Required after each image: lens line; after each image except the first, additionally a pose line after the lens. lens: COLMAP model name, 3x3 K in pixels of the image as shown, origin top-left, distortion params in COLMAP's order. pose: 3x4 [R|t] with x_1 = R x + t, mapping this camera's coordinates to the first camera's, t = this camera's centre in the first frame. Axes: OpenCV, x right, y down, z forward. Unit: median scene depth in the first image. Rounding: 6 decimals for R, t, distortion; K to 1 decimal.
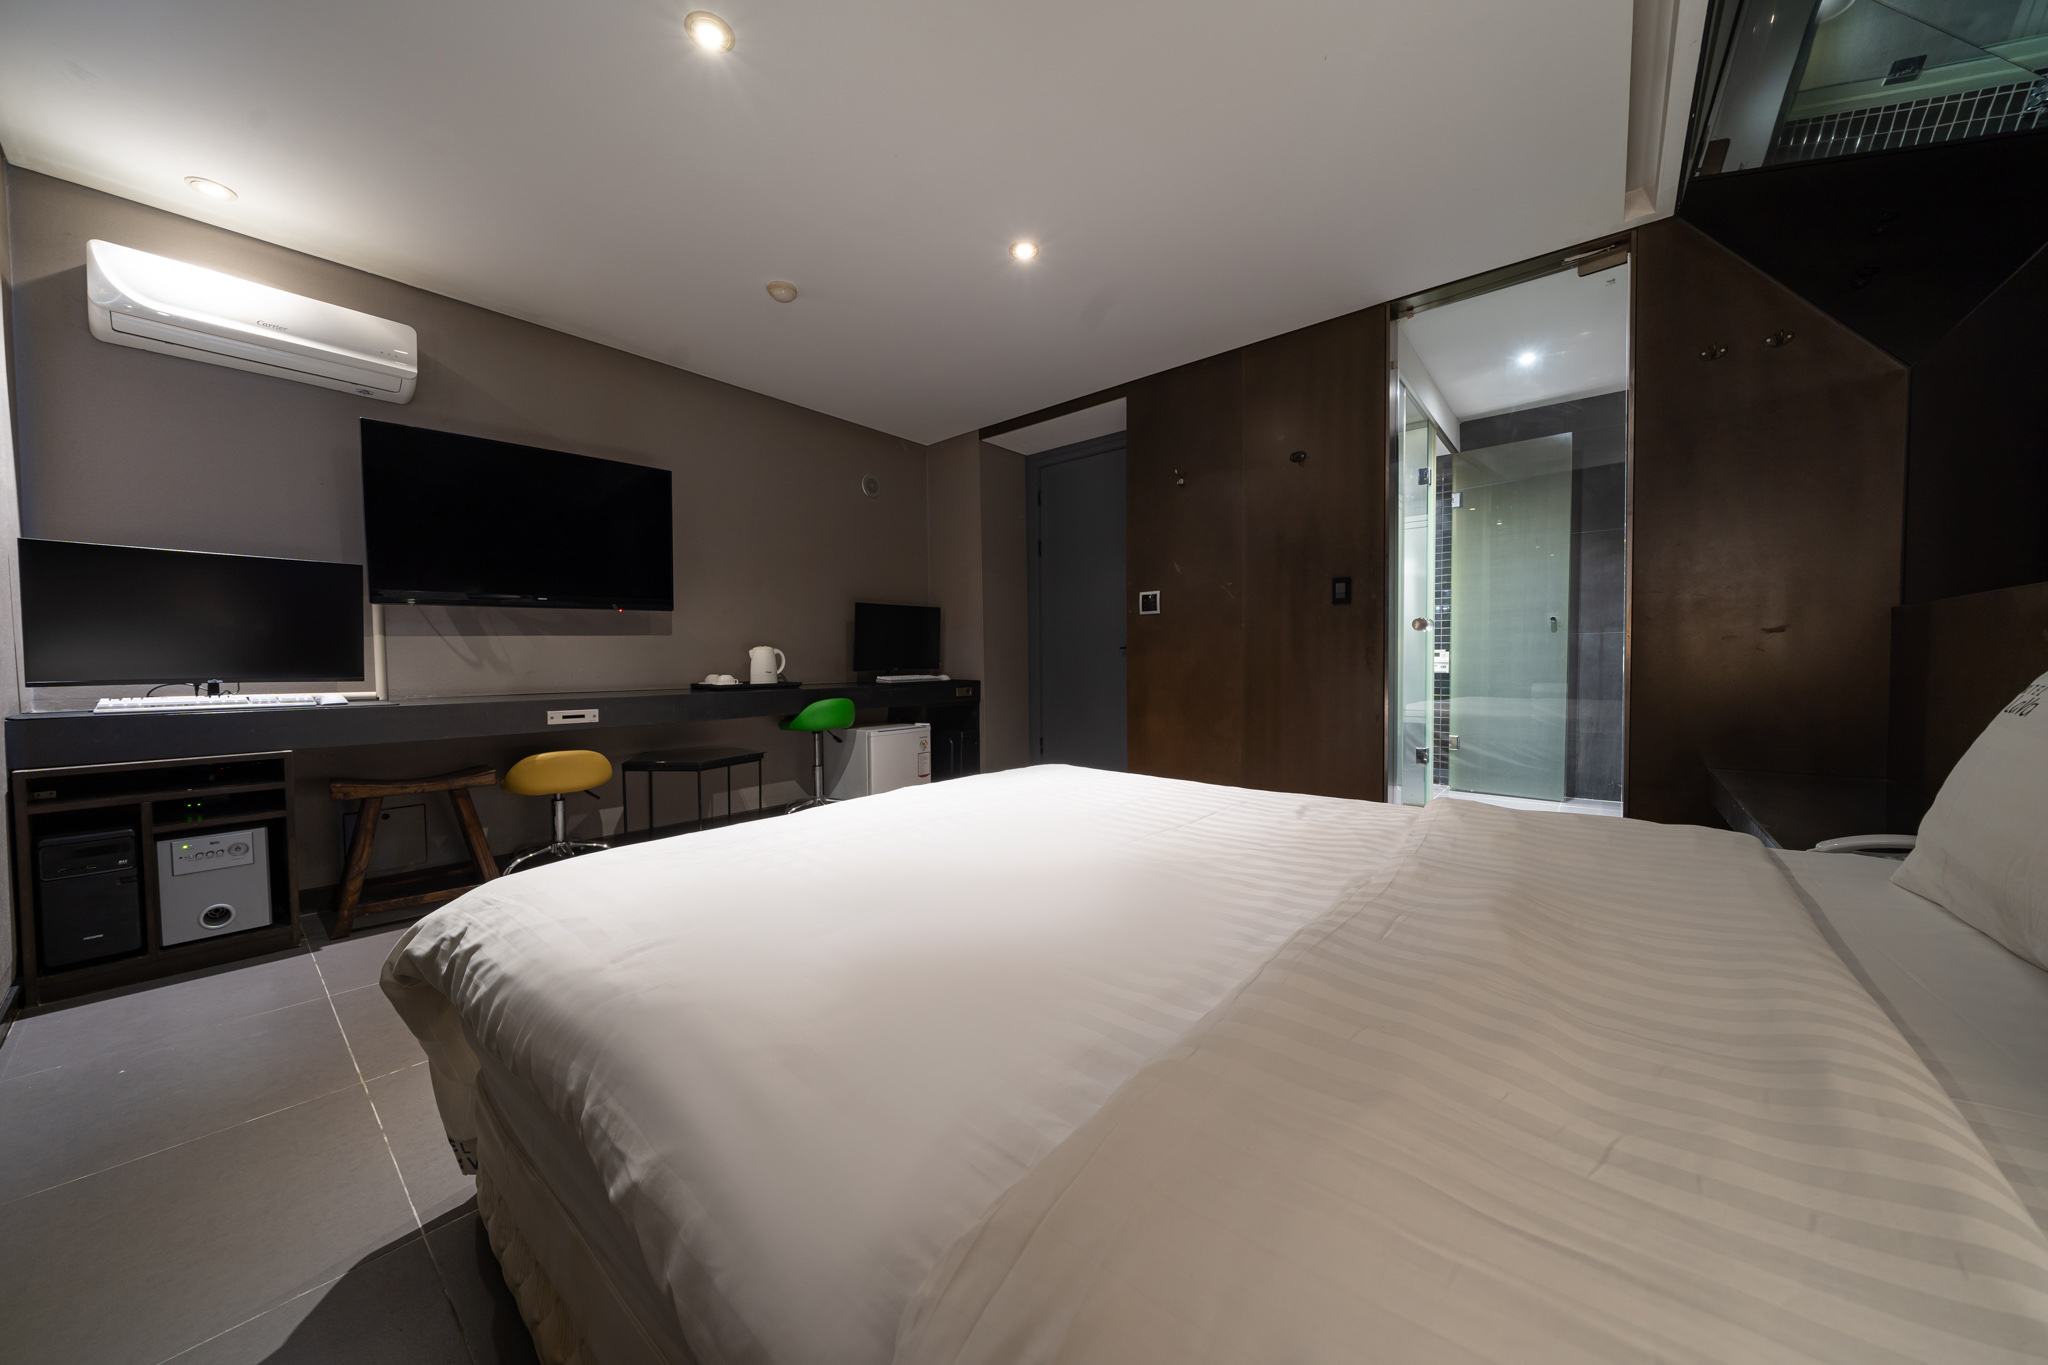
lens RADIAL K [[694.5, 0, 1019.3], [0, 694.5, 679.8], [0, 0, 1]] dist [-0.001627, -0.000106]
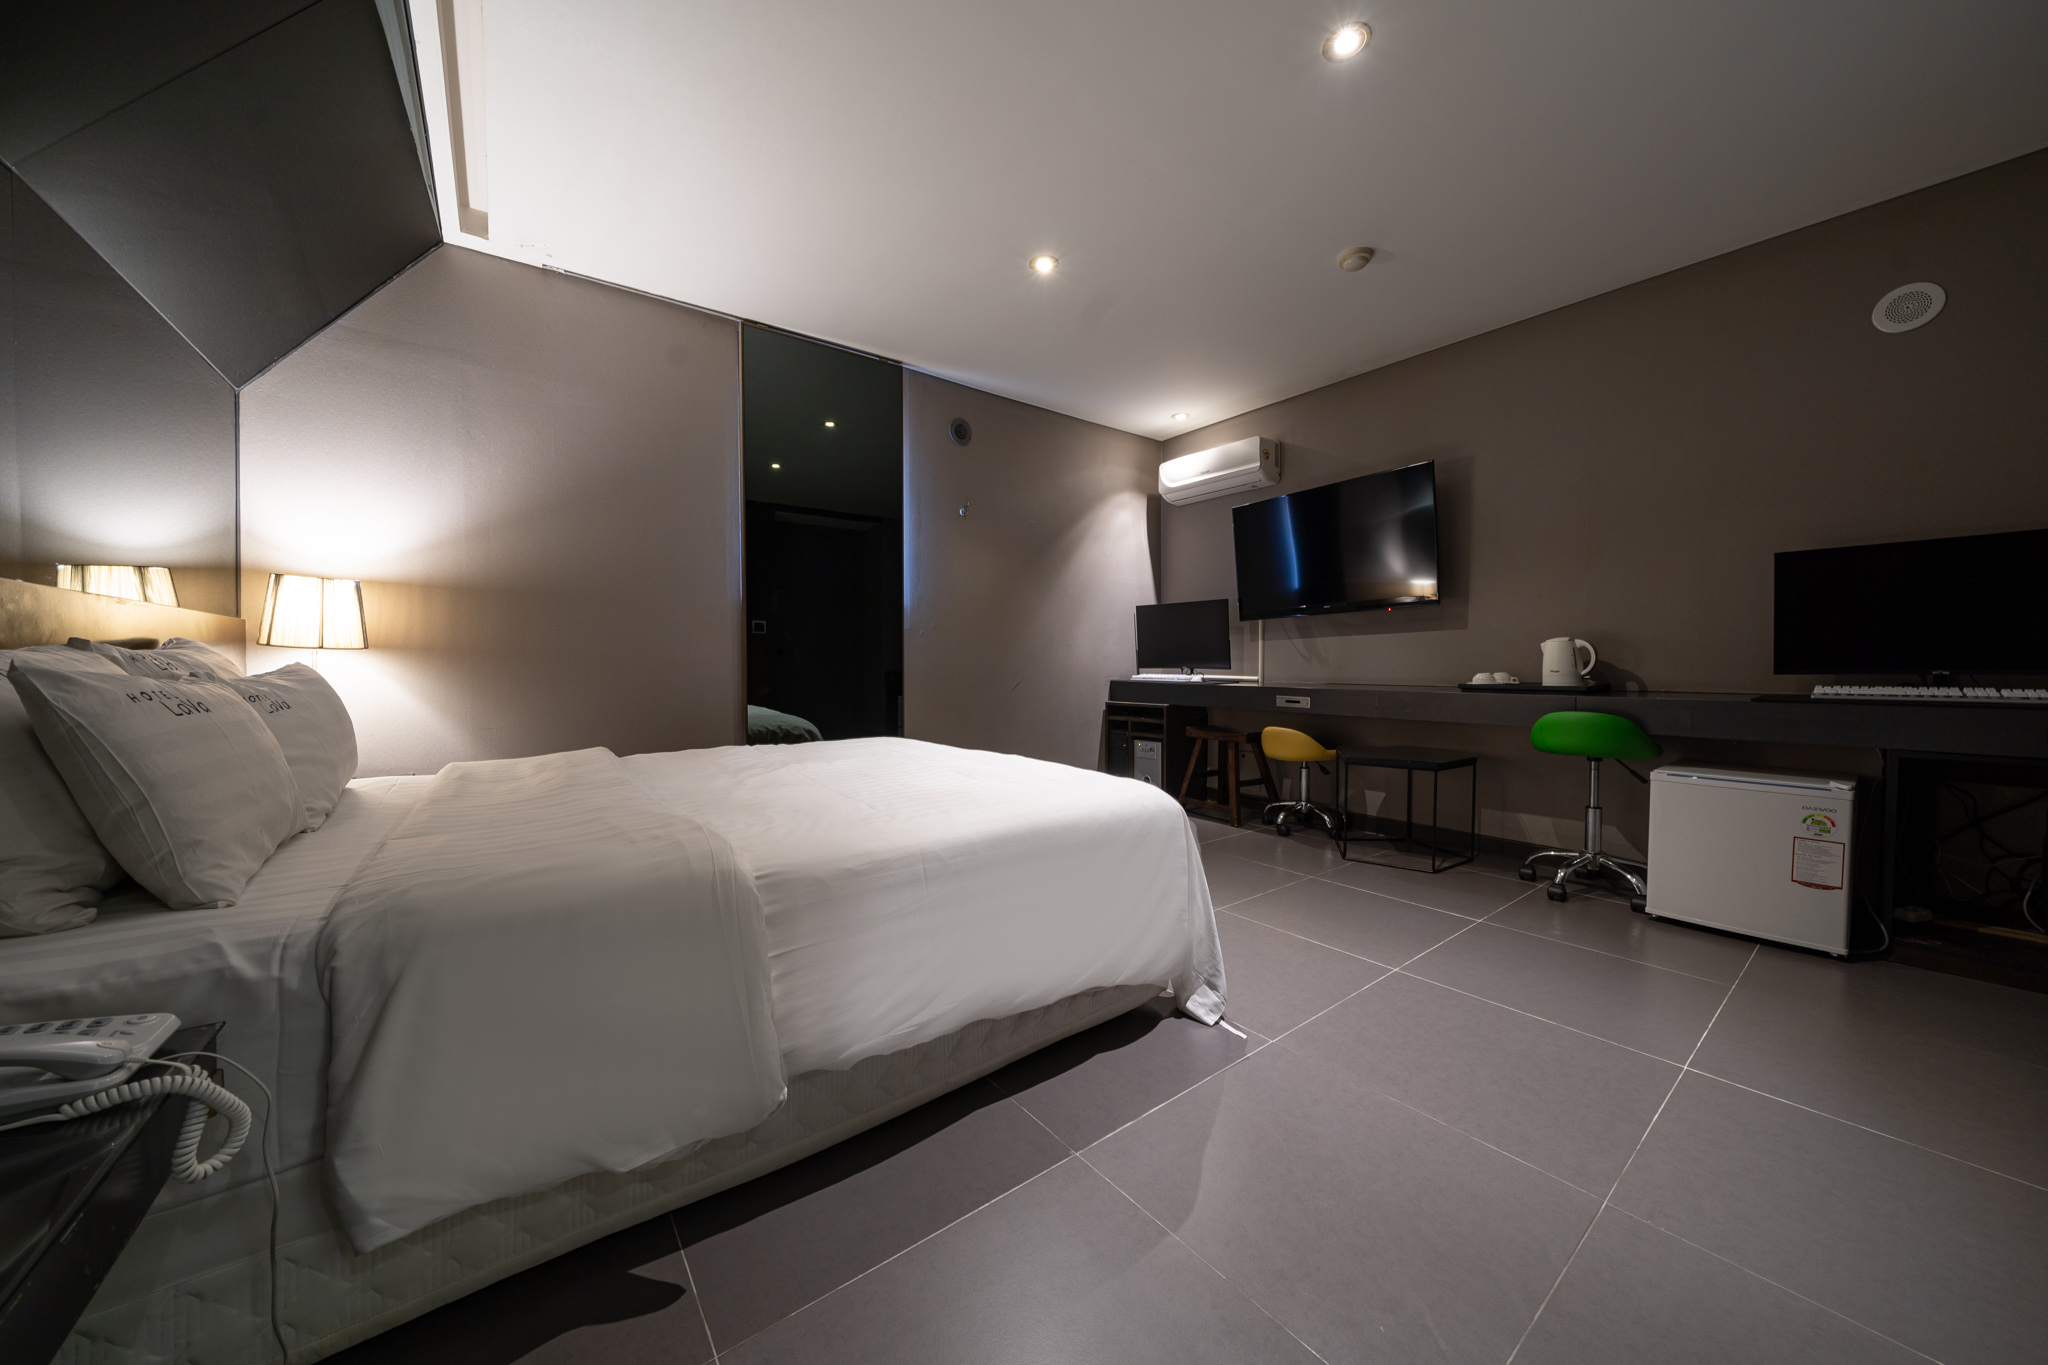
lens RADIAL K [[694.5, 0, 1019.3], [0, 694.5, 679.8], [0, 0, 1]] dist [-0.001627, -0.000106]
pose [[-0.223800, 0.034740, -0.974016, 0.670999], [-0.021470, 0.998946, 0.040562, -0.025806], [0.974399, 0.029990, -0.222818, 0.778123]]
